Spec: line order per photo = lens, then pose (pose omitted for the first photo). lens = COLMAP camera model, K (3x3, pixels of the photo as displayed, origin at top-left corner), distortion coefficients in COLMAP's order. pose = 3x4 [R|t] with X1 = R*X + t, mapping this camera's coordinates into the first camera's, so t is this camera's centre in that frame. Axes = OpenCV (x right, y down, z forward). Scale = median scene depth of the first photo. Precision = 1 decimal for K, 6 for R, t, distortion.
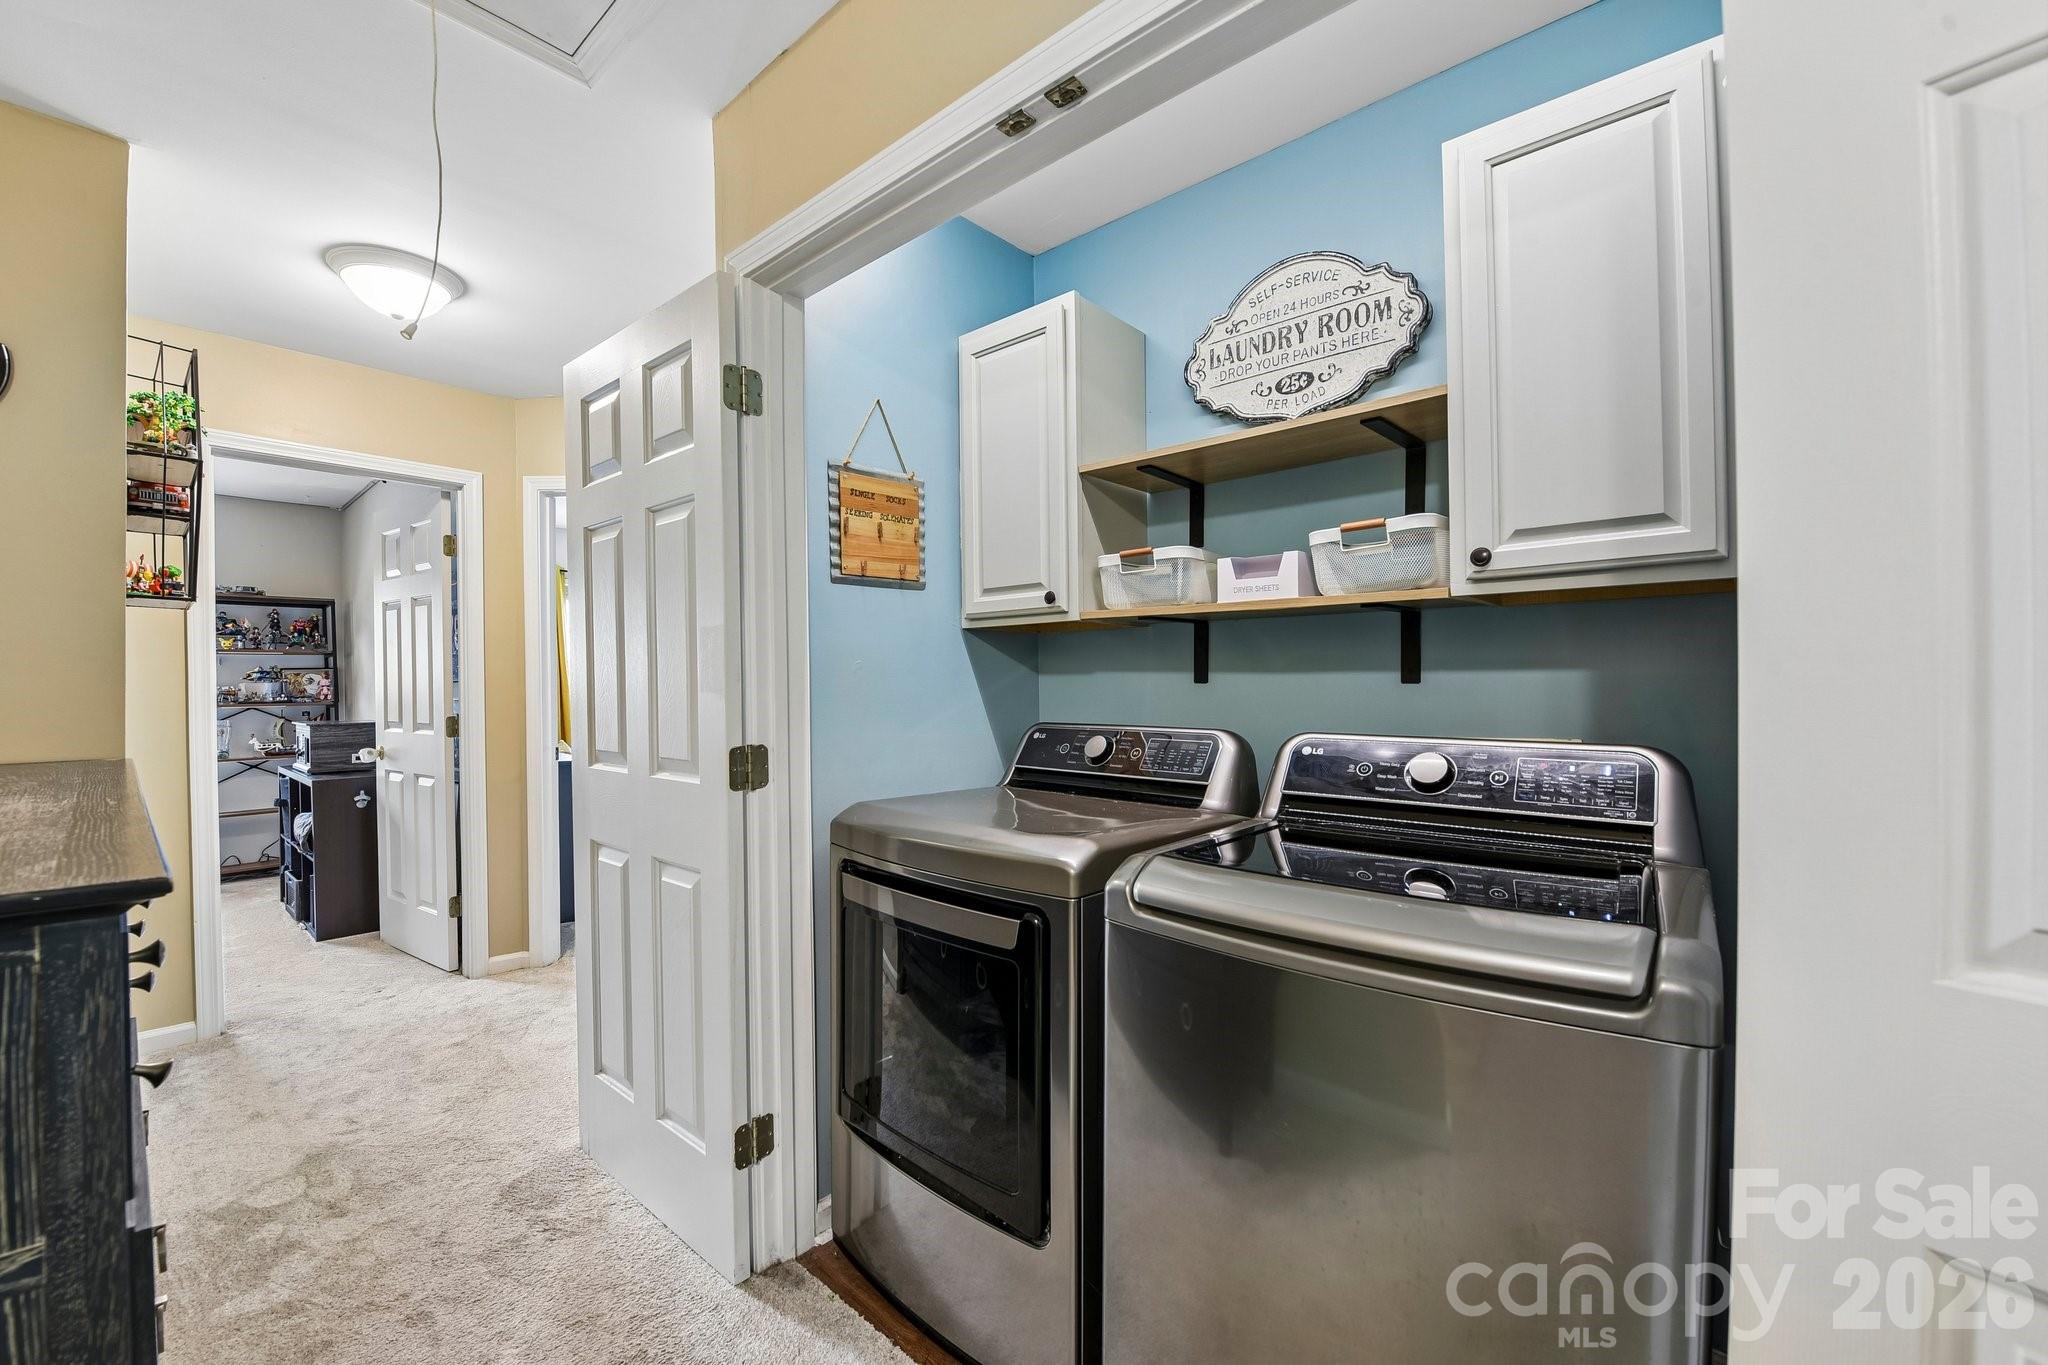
lens RADIAL K [[826.4, 0, 1025.4], [0, 826.4, 694.5], [0, 0, 1]] dist [-0.001227, -0.000148]
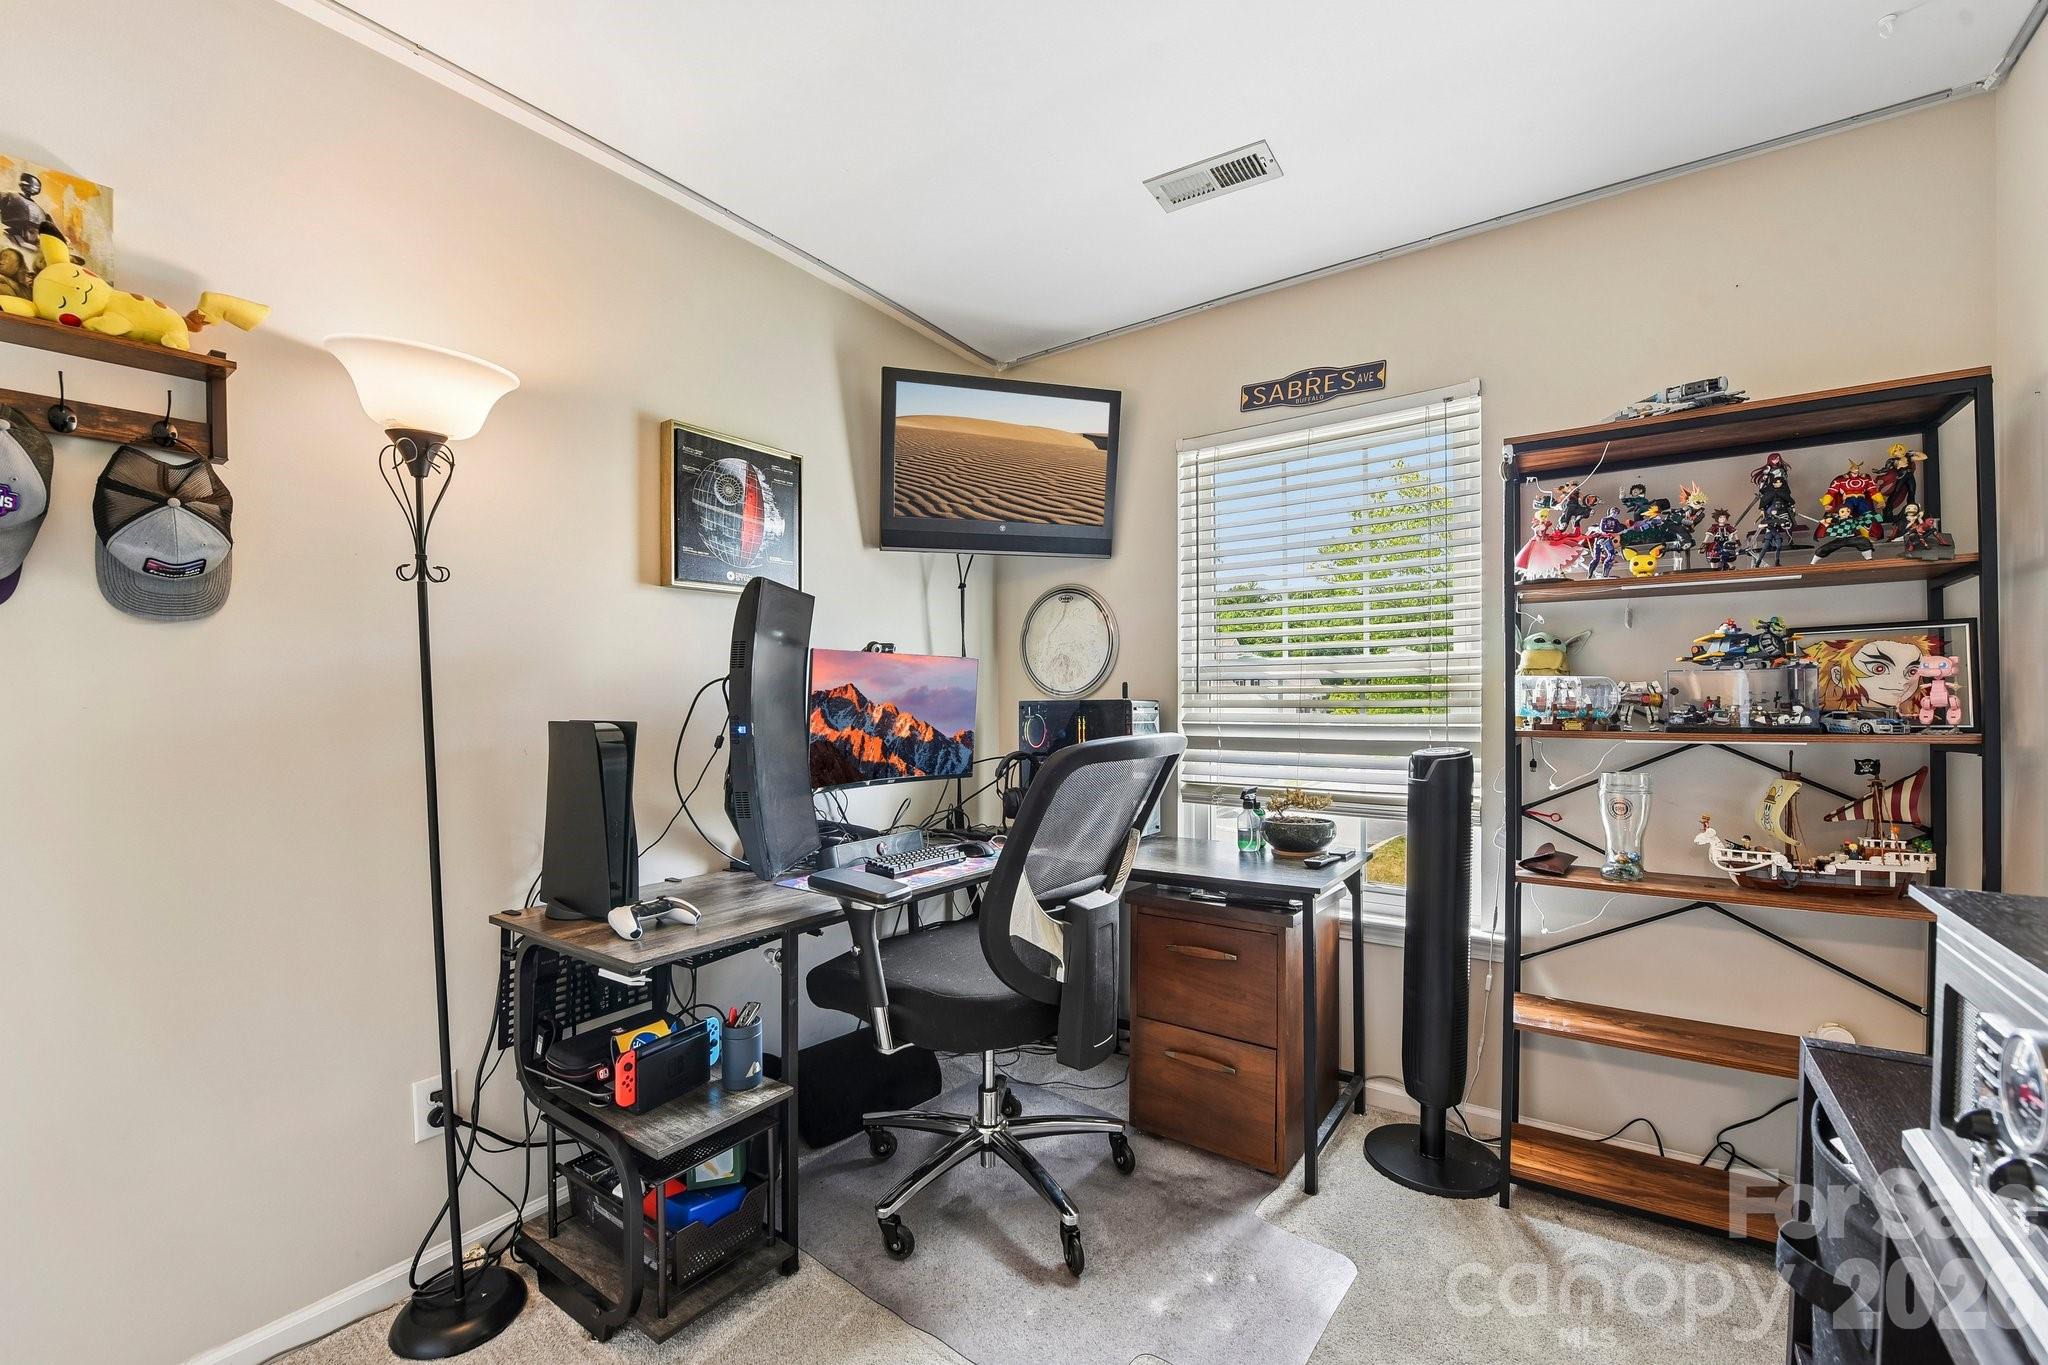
lens RADIAL K [[826.4, 0, 1025.4], [0, 826.4, 694.5], [0, 0, 1]] dist [-0.001227, -0.000148]
pose [[0.125197, 0.013032, -0.992046, -0.602104], [-0.009943, 0.999880, 0.011880, -0.004985], [0.992082, 0.008377, 0.125311, 0.644197]]
